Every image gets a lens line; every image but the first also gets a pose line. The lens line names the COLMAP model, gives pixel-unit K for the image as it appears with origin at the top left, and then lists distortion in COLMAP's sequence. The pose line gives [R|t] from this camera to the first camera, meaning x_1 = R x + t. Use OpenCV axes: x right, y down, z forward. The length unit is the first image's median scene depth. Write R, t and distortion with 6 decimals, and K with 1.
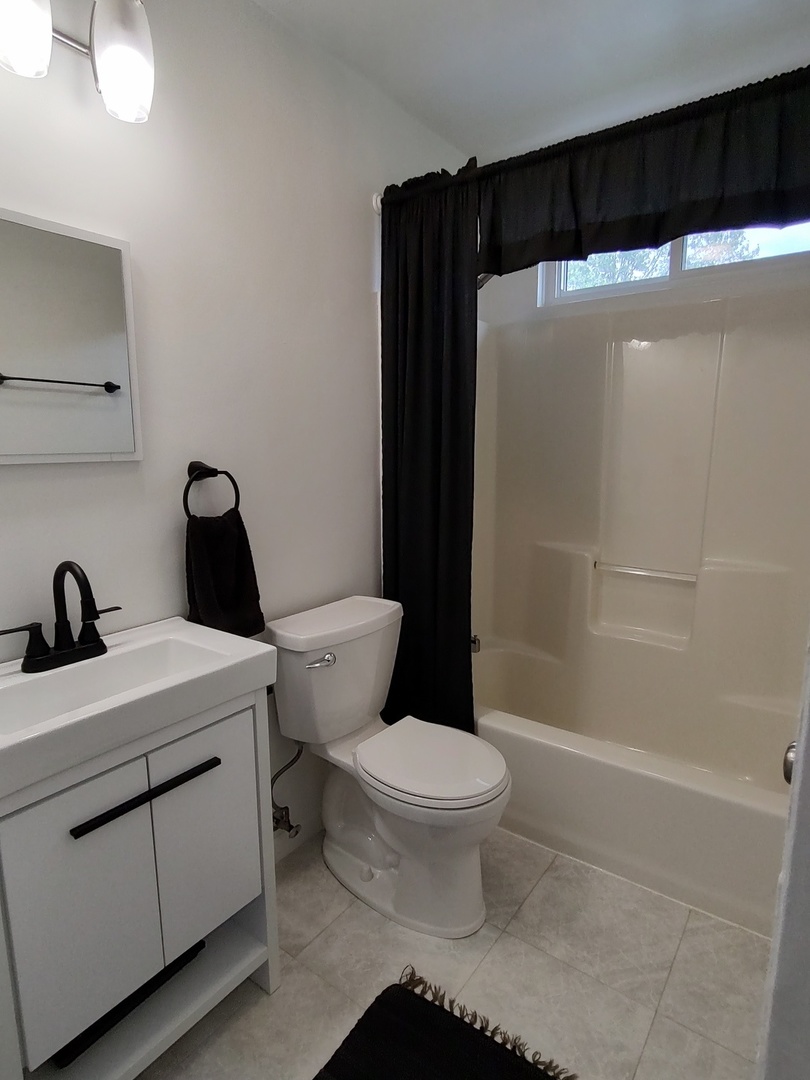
lens RADIAL K [[587.1, 0, 405.0], [0, 587.1, 540.0], [0, 0, 1]] dist [-0.001044, 0.000740]
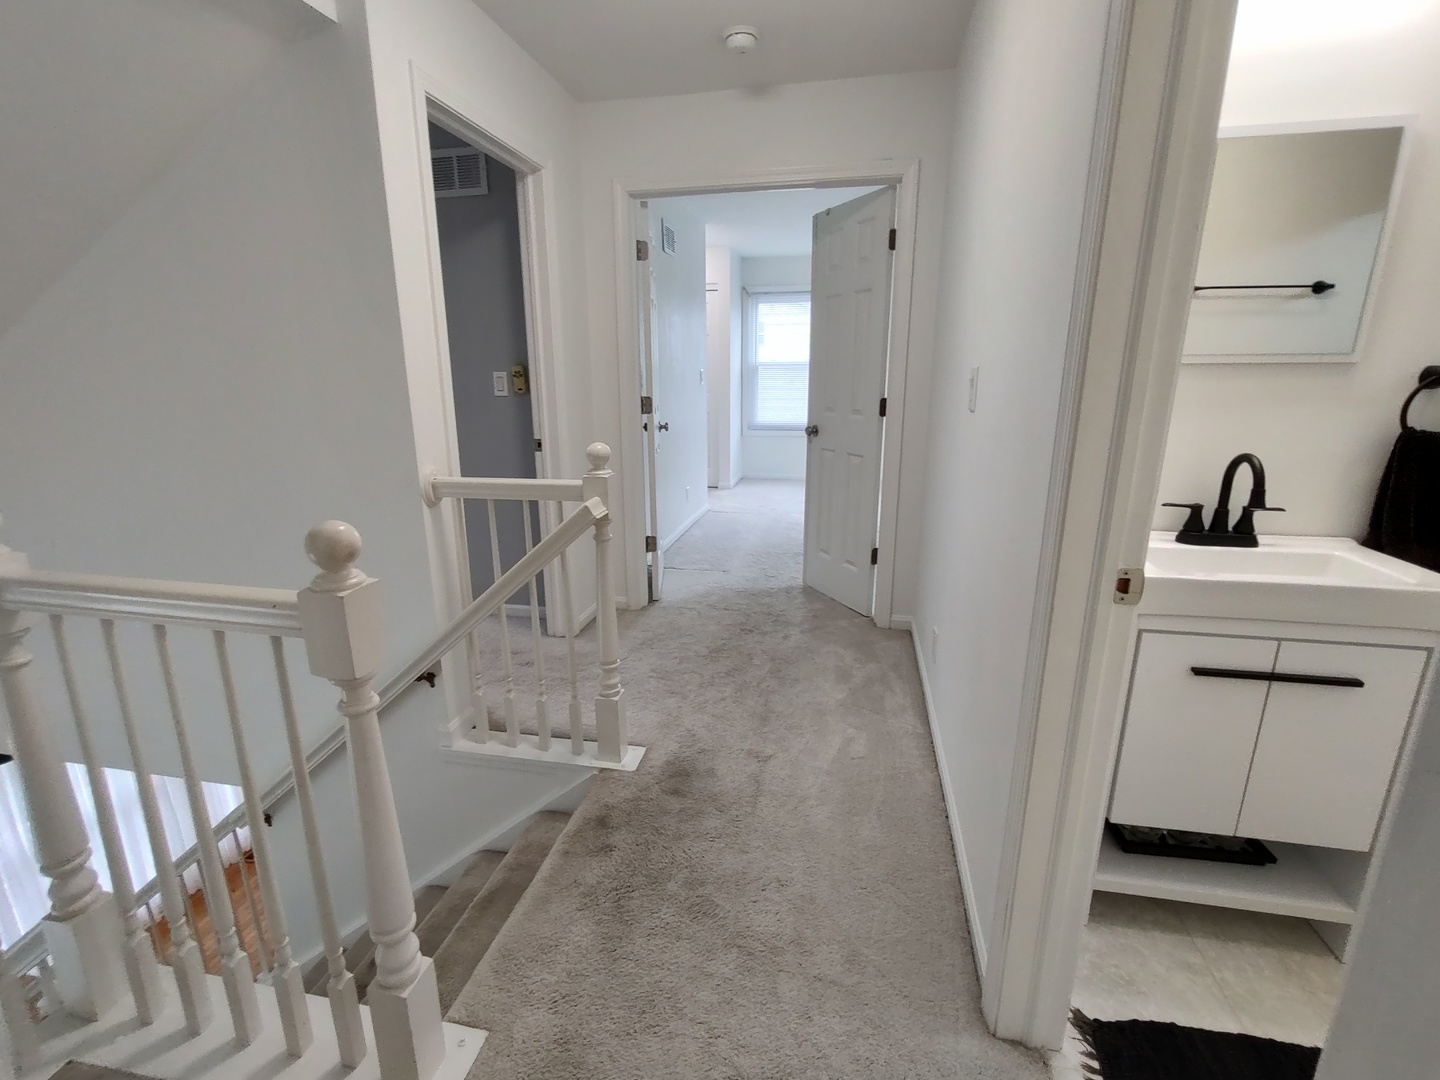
lens RADIAL K [[651.4, 0, 720.0], [0, 651.4, 540.0], [0, 0, 1]] dist [-0.000329, -0.000059]
pose [[0.418095, 0.233959, -0.877758, 0.110734], [-0.148429, 0.970874, 0.188078, 0.100500], [0.896195, 0.051650, 0.440644, -0.377039]]
